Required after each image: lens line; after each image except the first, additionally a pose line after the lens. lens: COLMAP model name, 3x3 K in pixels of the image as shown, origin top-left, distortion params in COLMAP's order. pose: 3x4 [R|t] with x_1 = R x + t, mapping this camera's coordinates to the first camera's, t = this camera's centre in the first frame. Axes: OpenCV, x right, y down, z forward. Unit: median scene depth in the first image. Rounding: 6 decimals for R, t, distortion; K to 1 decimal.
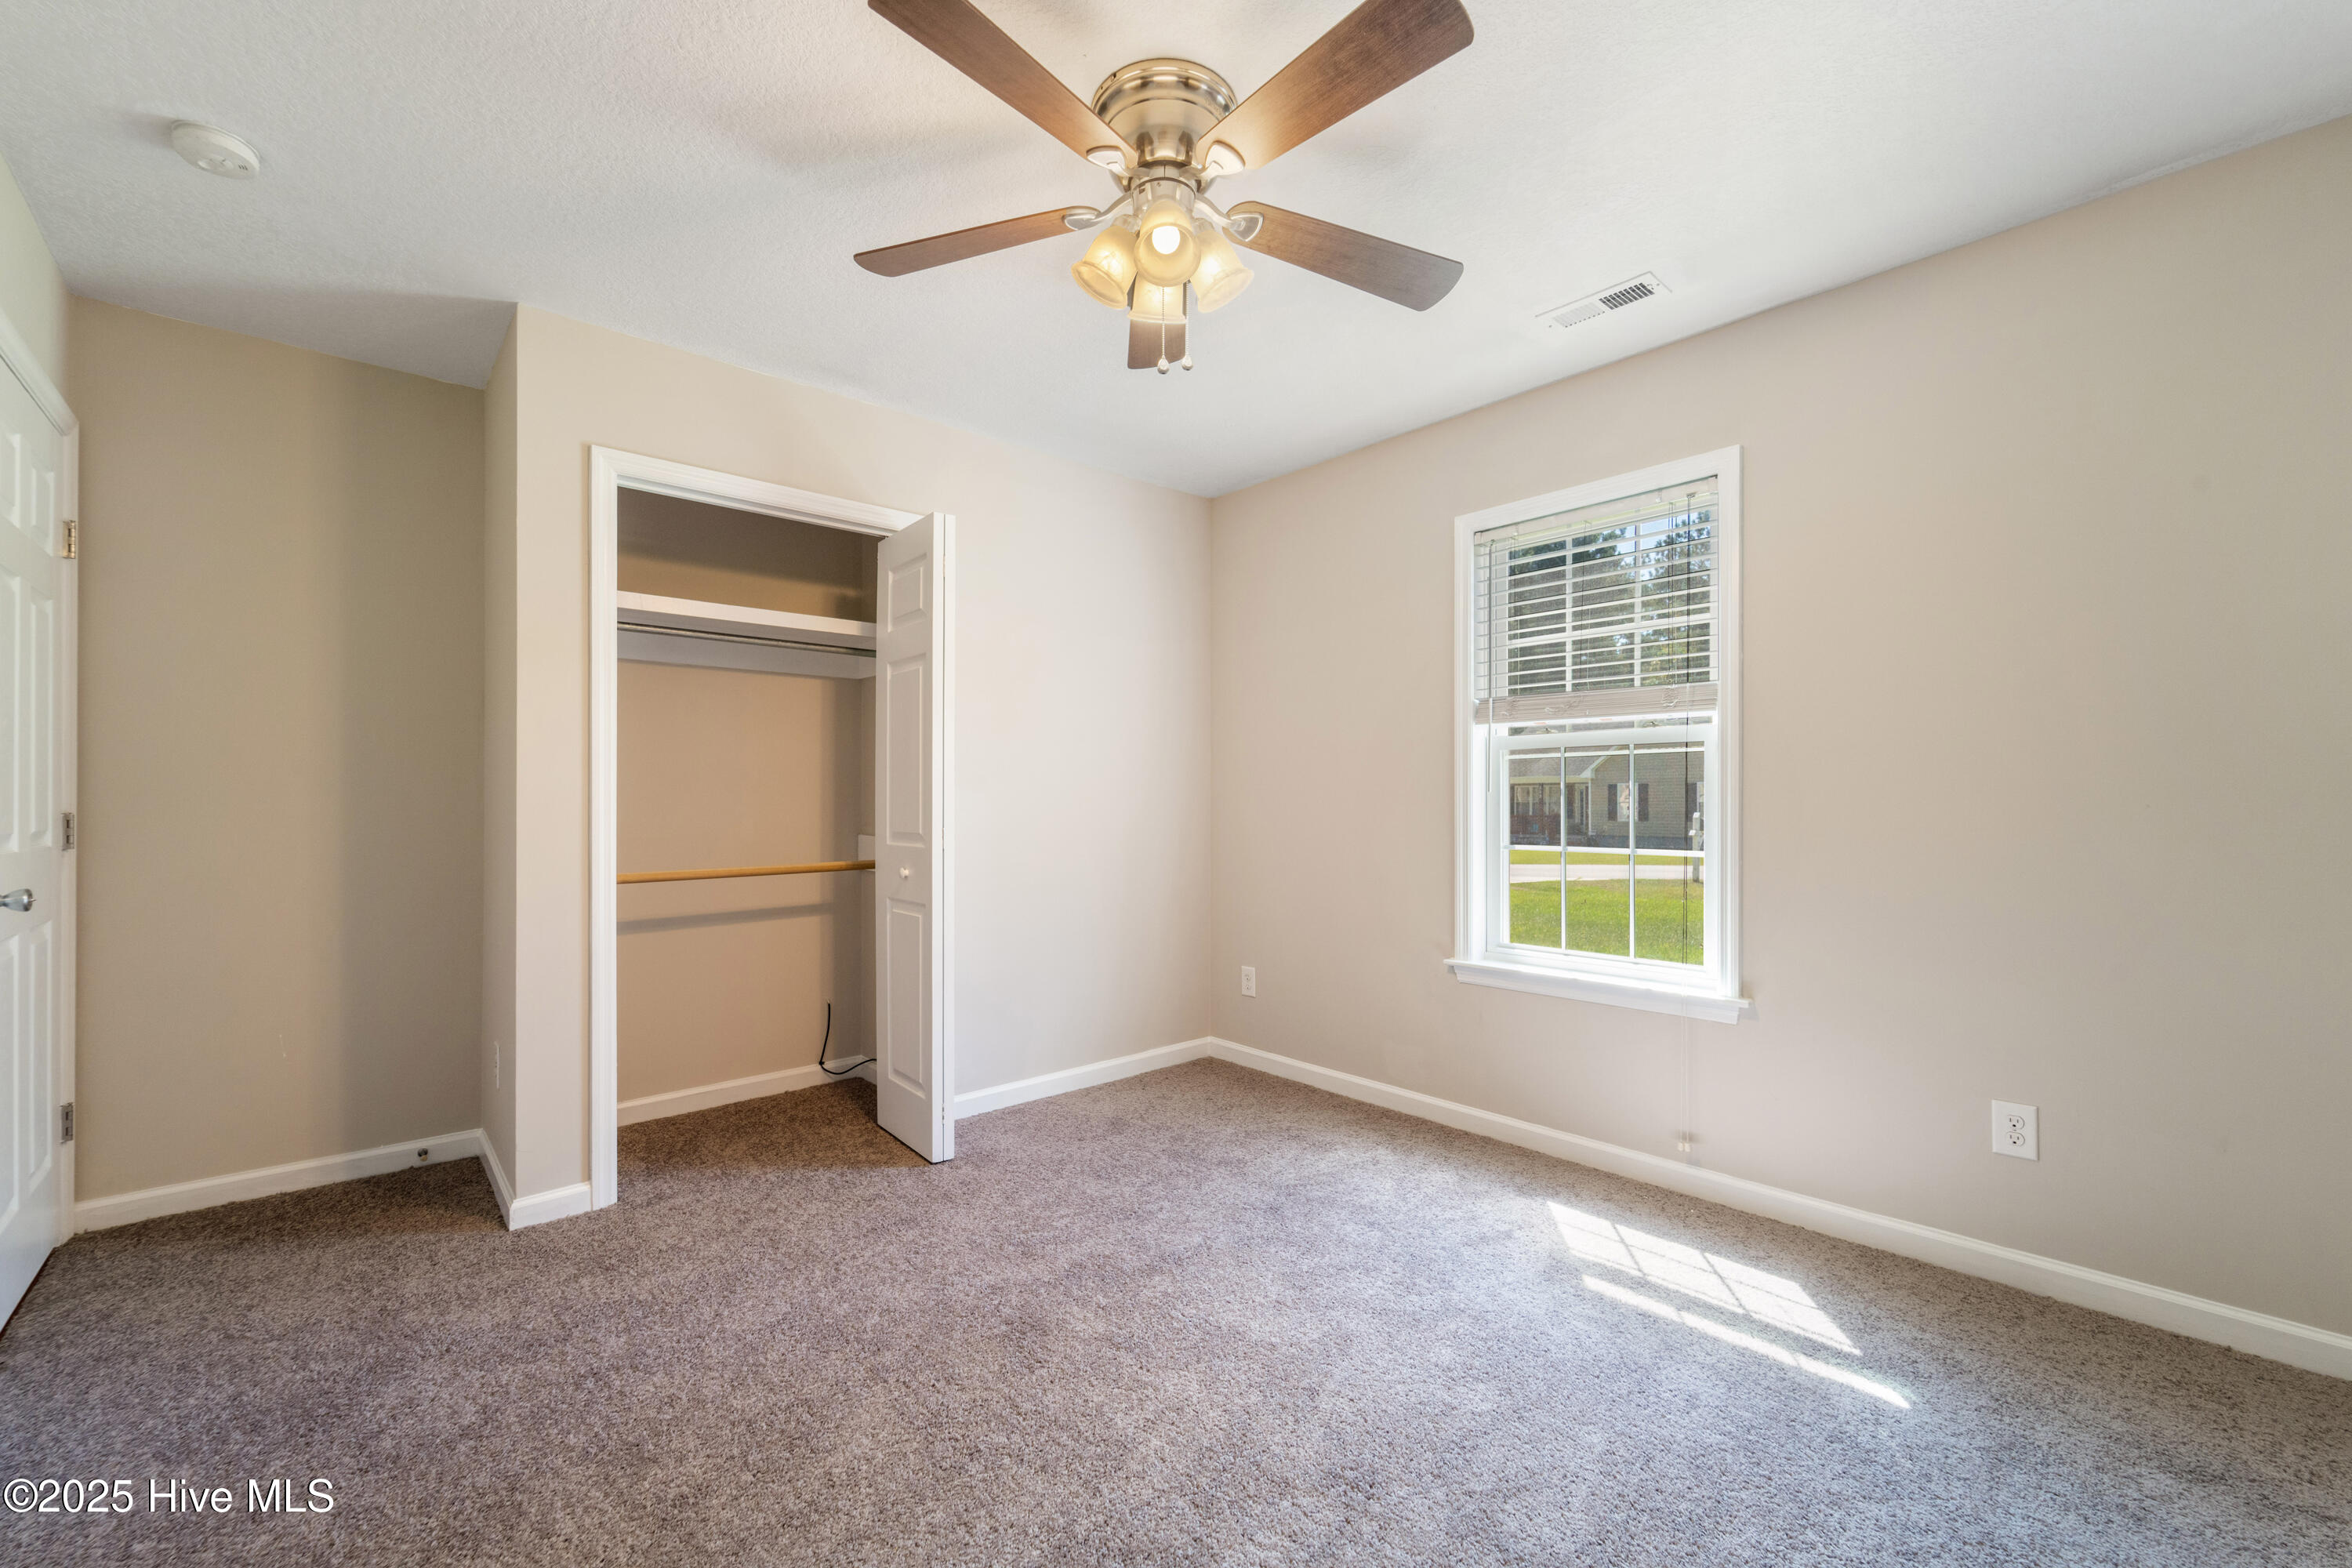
lens RADIAL K [[951.8, 0, 1169.8], [0, 951.8, 801.9], [0, 0, 1]] dist [-0.000479, -0.001435]
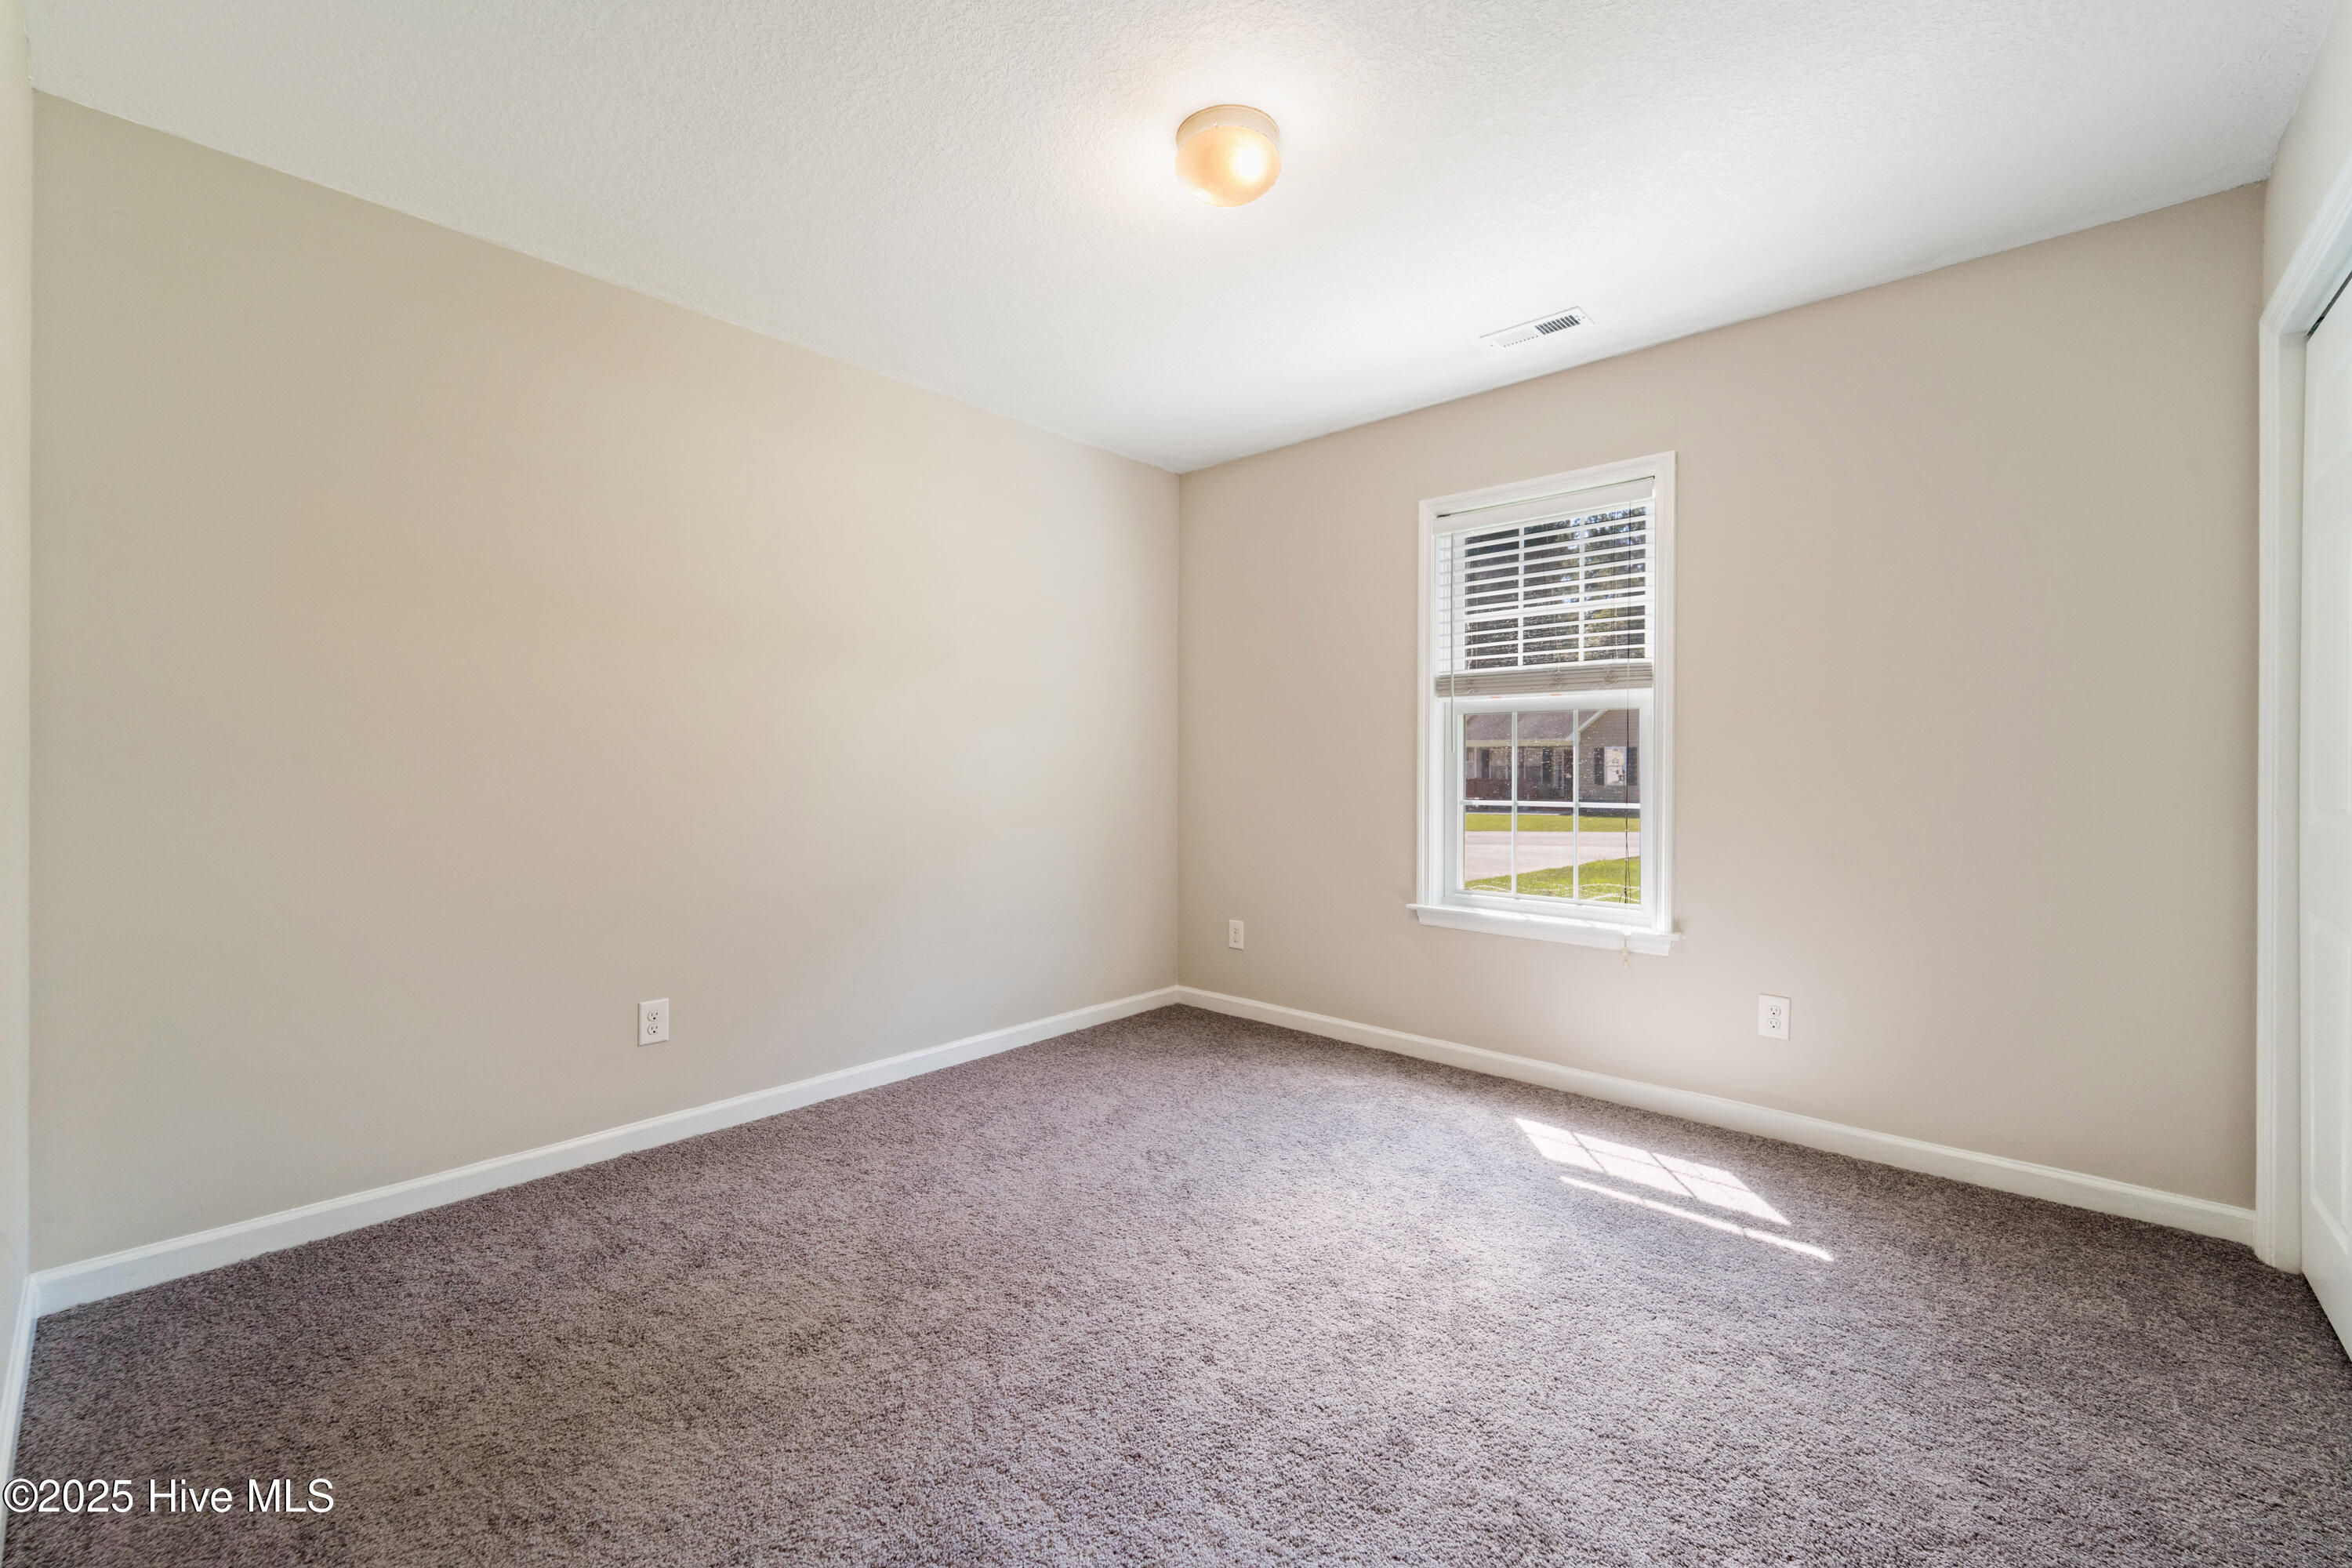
lens RADIAL K [[951.8, 0, 1151.5], [0, 951.8, 763.5], [0, 0, 1]] dist [-0.000479, -0.001435]
pose [[0.994395, 0.002779, 0.105695, -0.130797], [-0.003169, 0.999989, 0.003527, -0.000720], [-0.105684, -0.003842, 0.994392, -0.066299]]
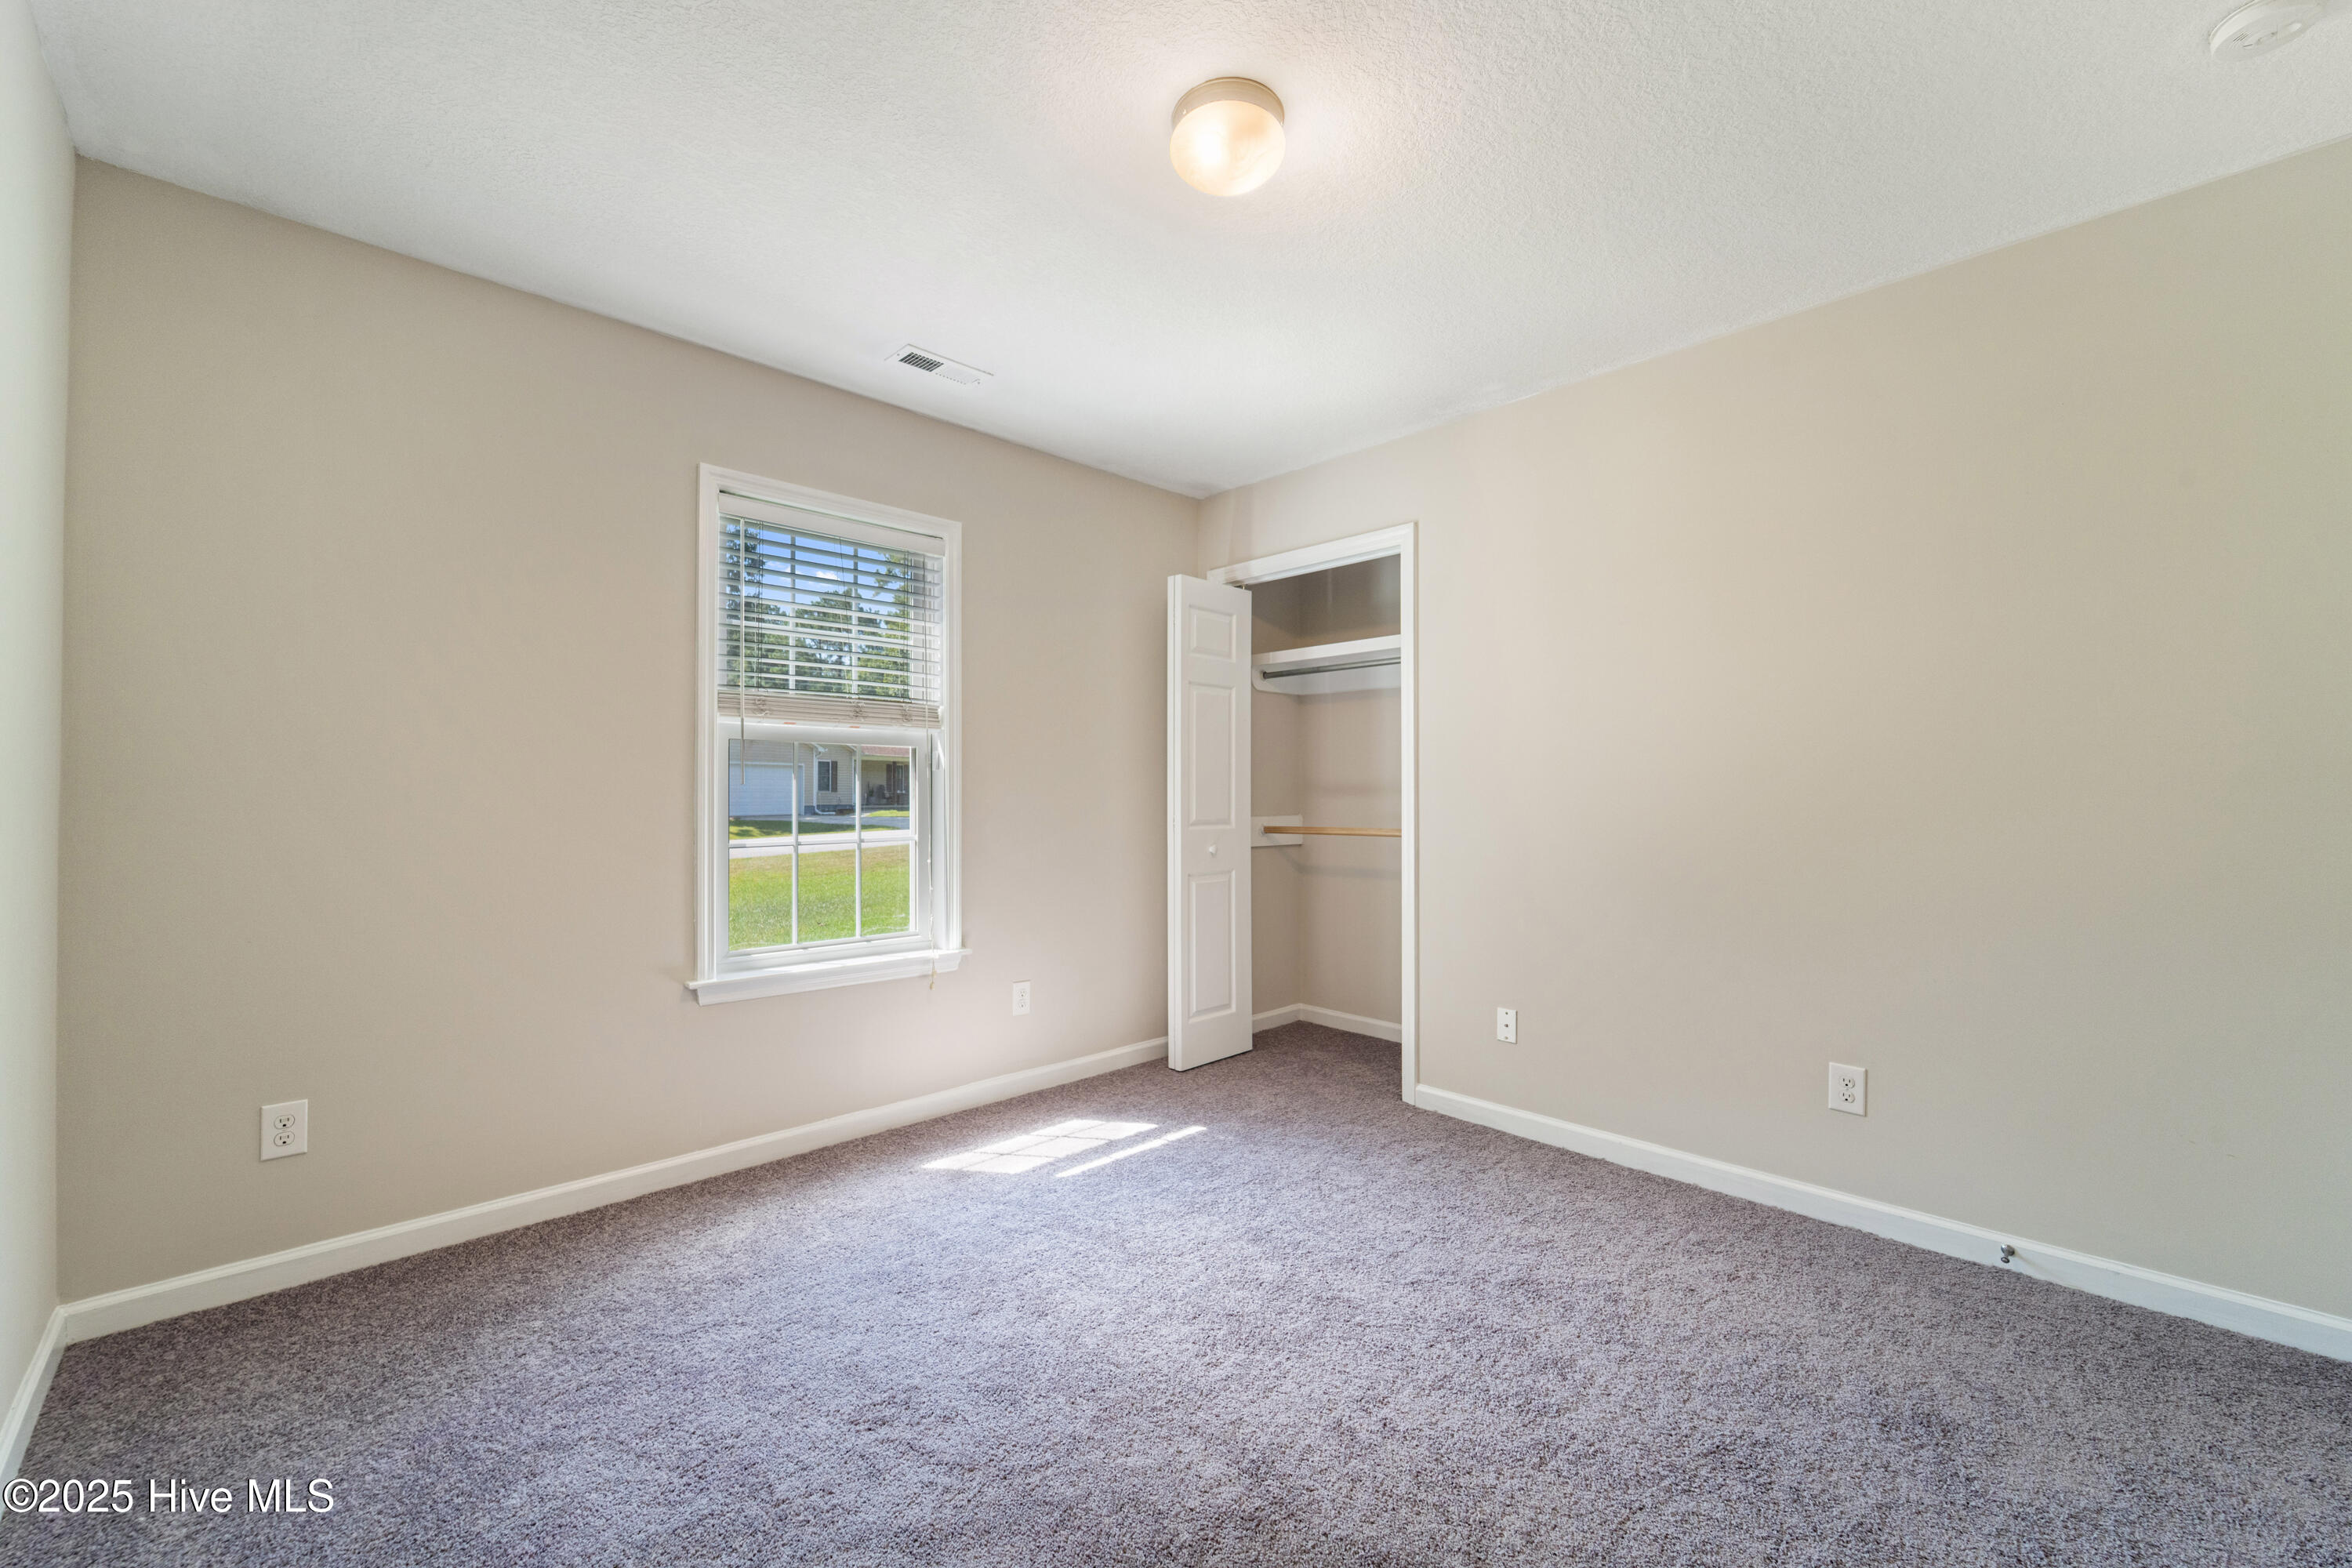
lens RADIAL K [[951.8, 0, 1157.1], [0, 951.8, 785.8], [0, 0, 1]] dist [-0.000479, -0.001435]
pose [[-0.042250, 0.013205, 0.999020, -0.622710], [-0.002071, 0.999909, -0.013305, 0.001230], [-0.999105, -0.002631, -0.042219, 0.691084]]
